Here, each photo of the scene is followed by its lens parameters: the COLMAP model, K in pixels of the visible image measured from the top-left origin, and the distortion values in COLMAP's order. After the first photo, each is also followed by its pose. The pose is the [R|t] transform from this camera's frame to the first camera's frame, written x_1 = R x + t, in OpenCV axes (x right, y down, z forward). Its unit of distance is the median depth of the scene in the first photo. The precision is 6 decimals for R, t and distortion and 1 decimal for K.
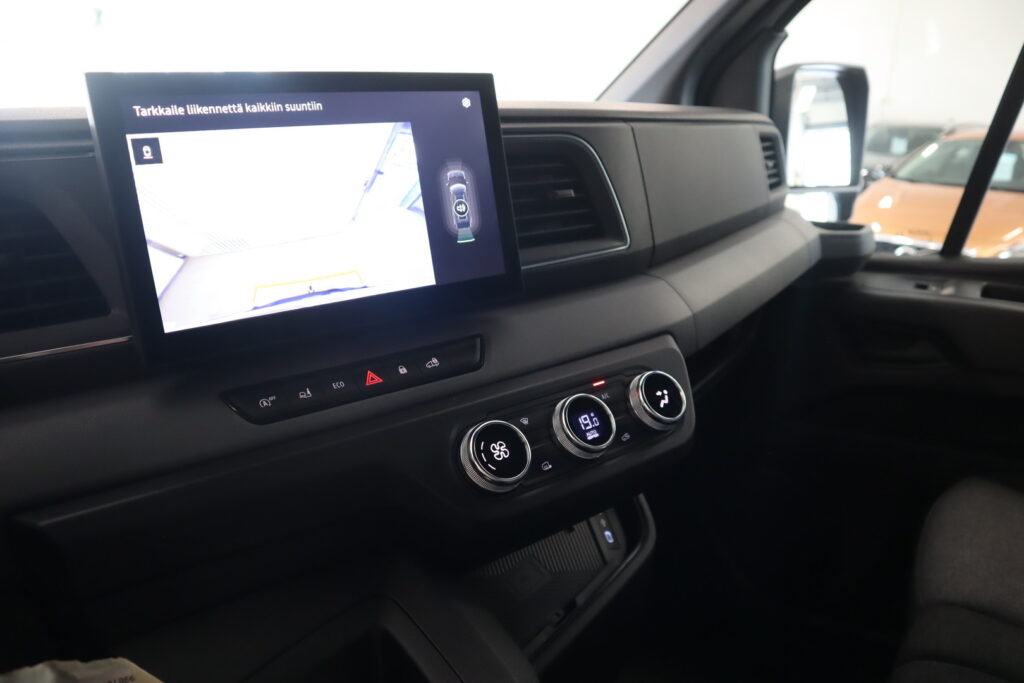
lens RADIAL K [[705.4, 0, 512.0], [0, 705.4, 341.5], [0, 0, 1]] dist [-0.118112, 0.069086]
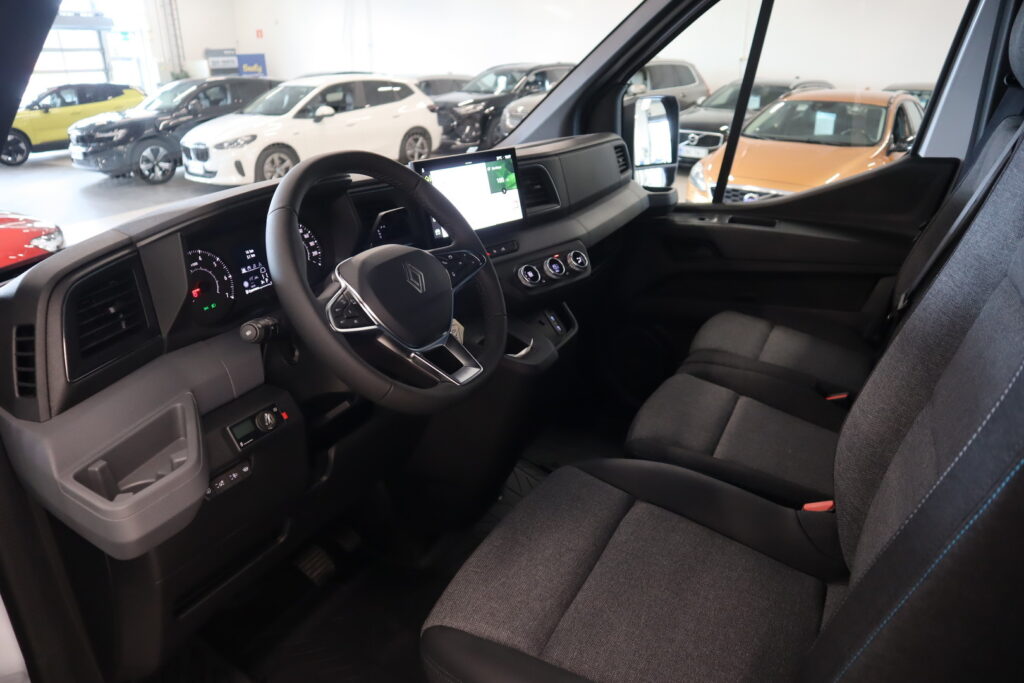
lens RADIAL K [[705.4, 0, 512.0], [0, 705.4, 341.5], [0, 0, 1]] dist [-0.118112, 0.069086]
pose [[0.986105, -0.072521, 0.149456, -0.622848], [0.063744, 0.995994, 0.062712, 0.266876], [-0.153406, -0.052313, 0.986778, -2.210557]]
